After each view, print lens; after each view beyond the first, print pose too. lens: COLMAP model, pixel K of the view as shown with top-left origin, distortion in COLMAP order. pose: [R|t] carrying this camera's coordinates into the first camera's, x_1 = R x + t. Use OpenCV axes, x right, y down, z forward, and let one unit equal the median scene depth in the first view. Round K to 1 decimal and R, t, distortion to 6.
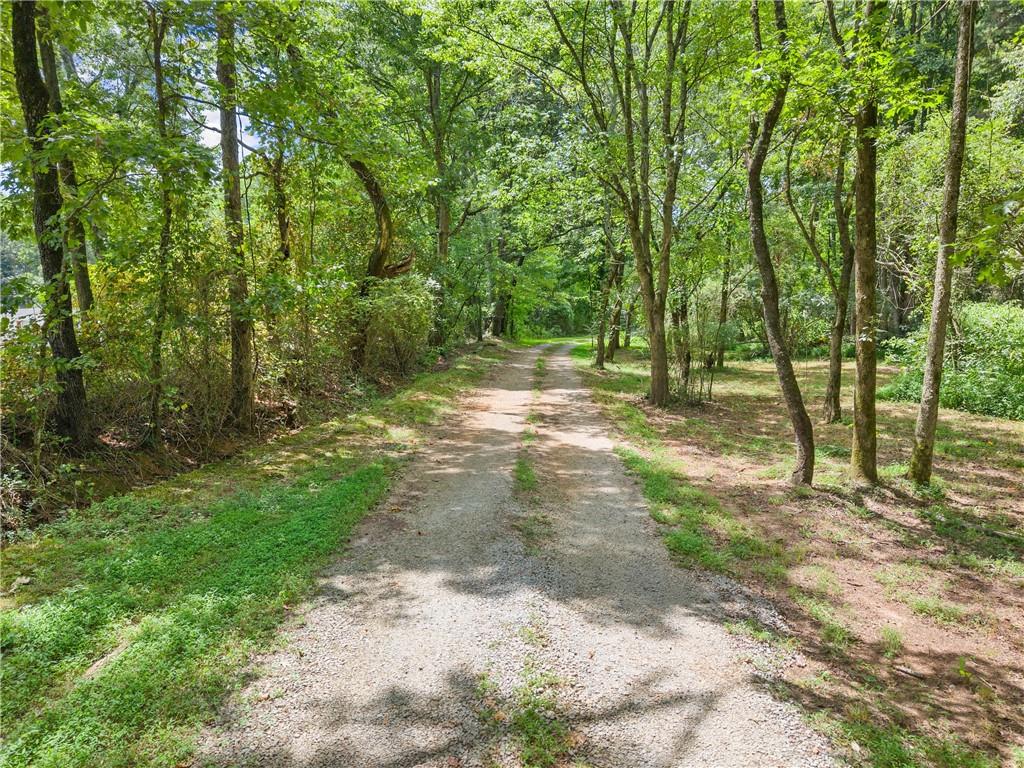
lens RADIAL K [[683.3, 0, 514.2], [0, 683.3, 389.4], [0, 0, 1]] dist [0.042221, -0.001333]
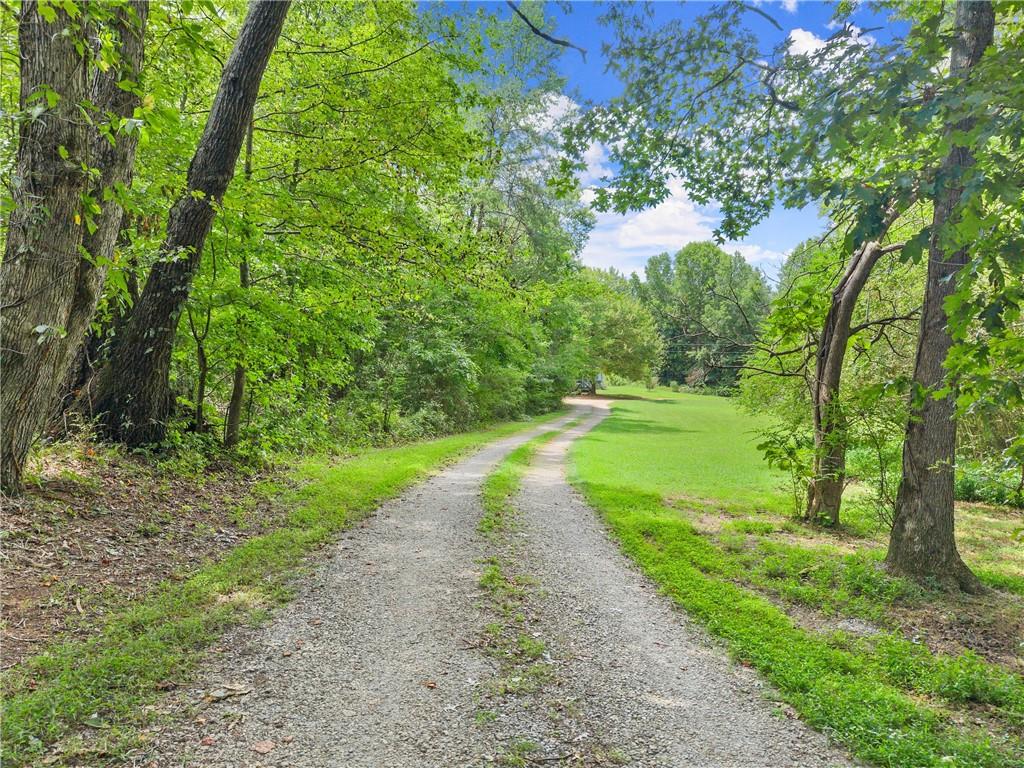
lens RADIAL K [[683.3, 0, 514.2], [0, 683.3, 389.4], [0, 0, 1]] dist [0.042221, -0.001333]
pose [[0.977313, 0.026769, 0.210100, 0.069261], [-0.003574, 0.993924, -0.110013, -0.148771], [-0.211769, 0.106766, 0.971471, 1.568668]]
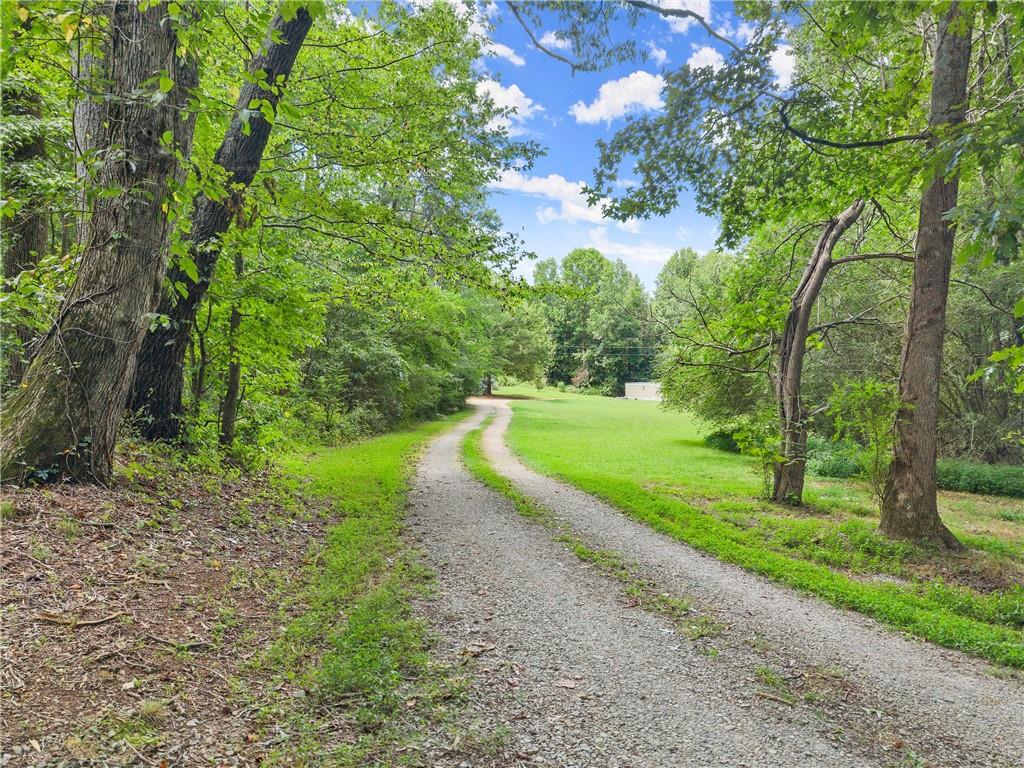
lens RADIAL K [[683.3, 0, 514.2], [0, 683.3, 389.4], [0, 0, 1]] dist [0.042221, -0.001333]
pose [[0.924403, 0.025471, 0.380566, -0.005988], [0.018179, 0.993692, -0.110664, -0.143504], [-0.380984, 0.109216, 0.918109, 1.573934]]
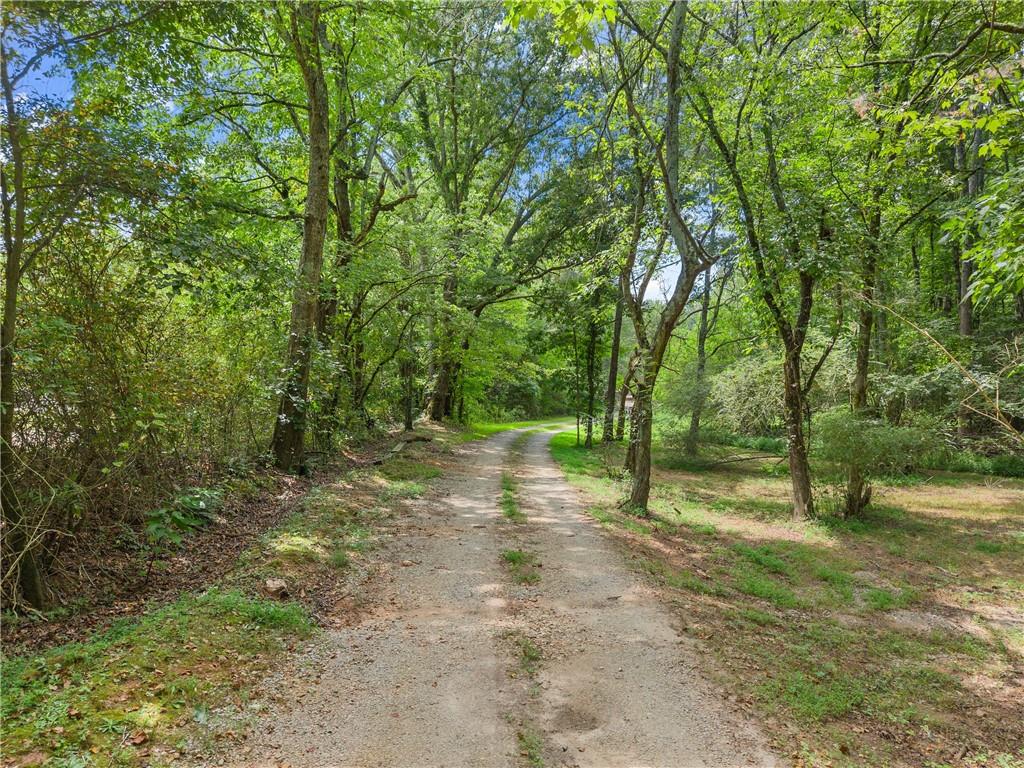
lens RADIAL K [[683.3, 0, 514.2], [0, 683.3, 389.4], [0, 0, 1]] dist [0.042221, -0.001333]
pose [[0.997420, 0.026379, 0.066761, 0.008076], [-0.018822, 0.993599, -0.111389, -0.059921], [-0.069272, 0.109845, 0.991532, 0.538063]]
